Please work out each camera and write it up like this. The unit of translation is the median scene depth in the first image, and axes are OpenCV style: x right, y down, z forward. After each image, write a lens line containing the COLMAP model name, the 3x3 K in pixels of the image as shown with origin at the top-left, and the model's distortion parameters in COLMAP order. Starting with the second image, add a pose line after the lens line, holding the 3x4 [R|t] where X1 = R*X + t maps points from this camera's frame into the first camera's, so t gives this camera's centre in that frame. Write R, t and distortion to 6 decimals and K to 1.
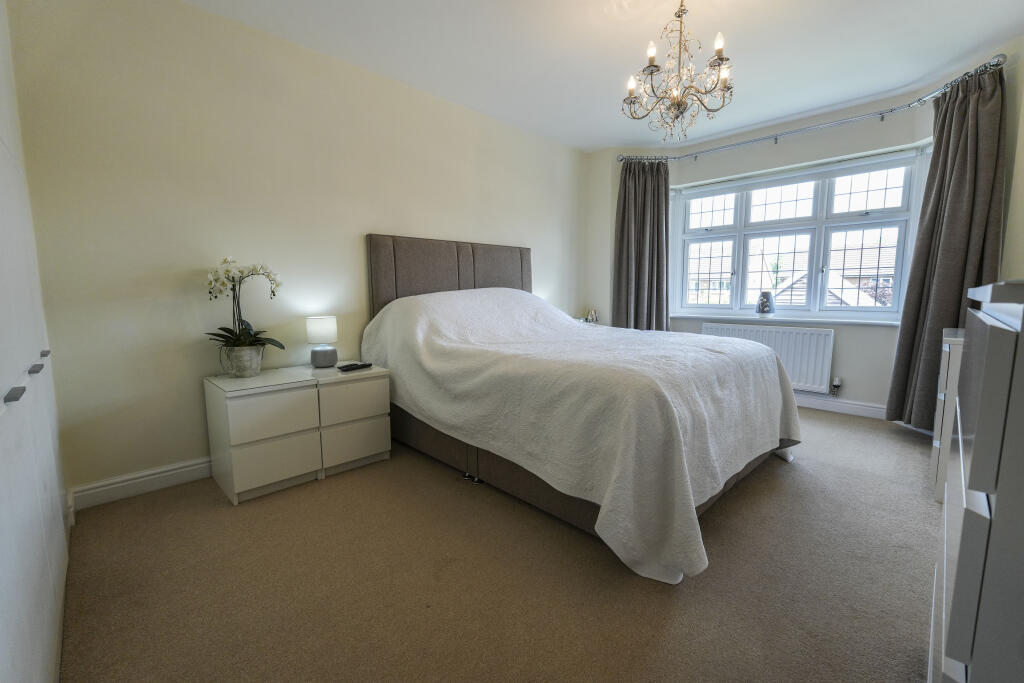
lens RADIAL K [[445.8, 0, 531.1], [0, 445.8, 338.0], [0, 0, 1]] dist [0.109622, 0.000060]
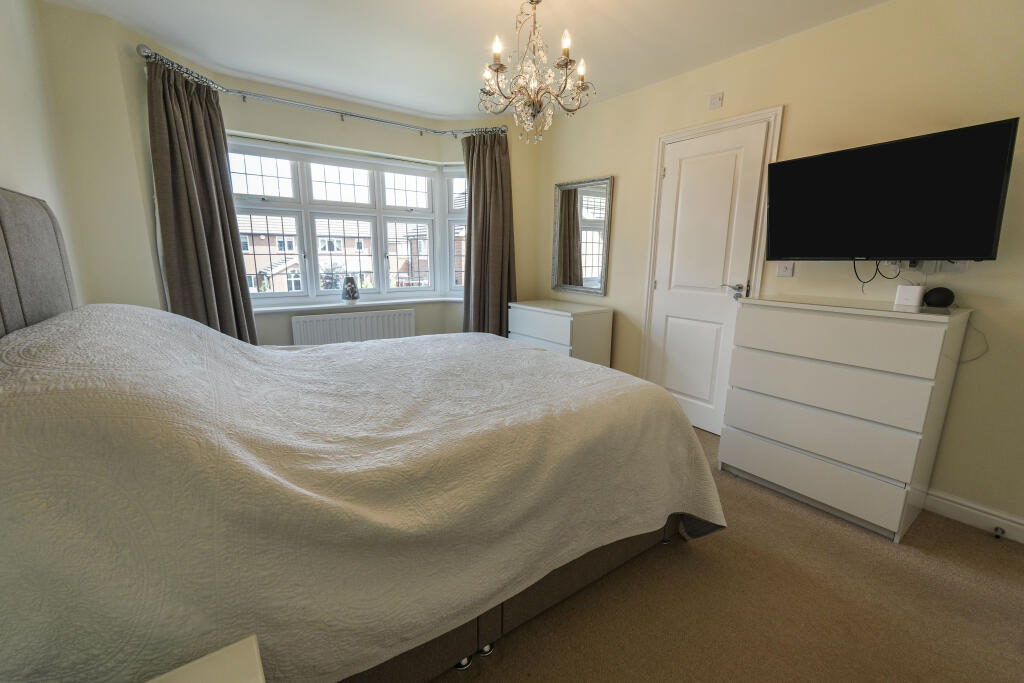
lens RADIAL K [[430.6, 0, 511.7], [0, 430.6, 348.6], [0, 0, 1]] dist [0.000543, 0.000172]
pose [[0.184093, -0.210216, 0.960166, -0.399403], [0.110441, 0.975100, 0.192311, -0.110000], [-0.976684, 0.070638, 0.202726, 0.600288]]
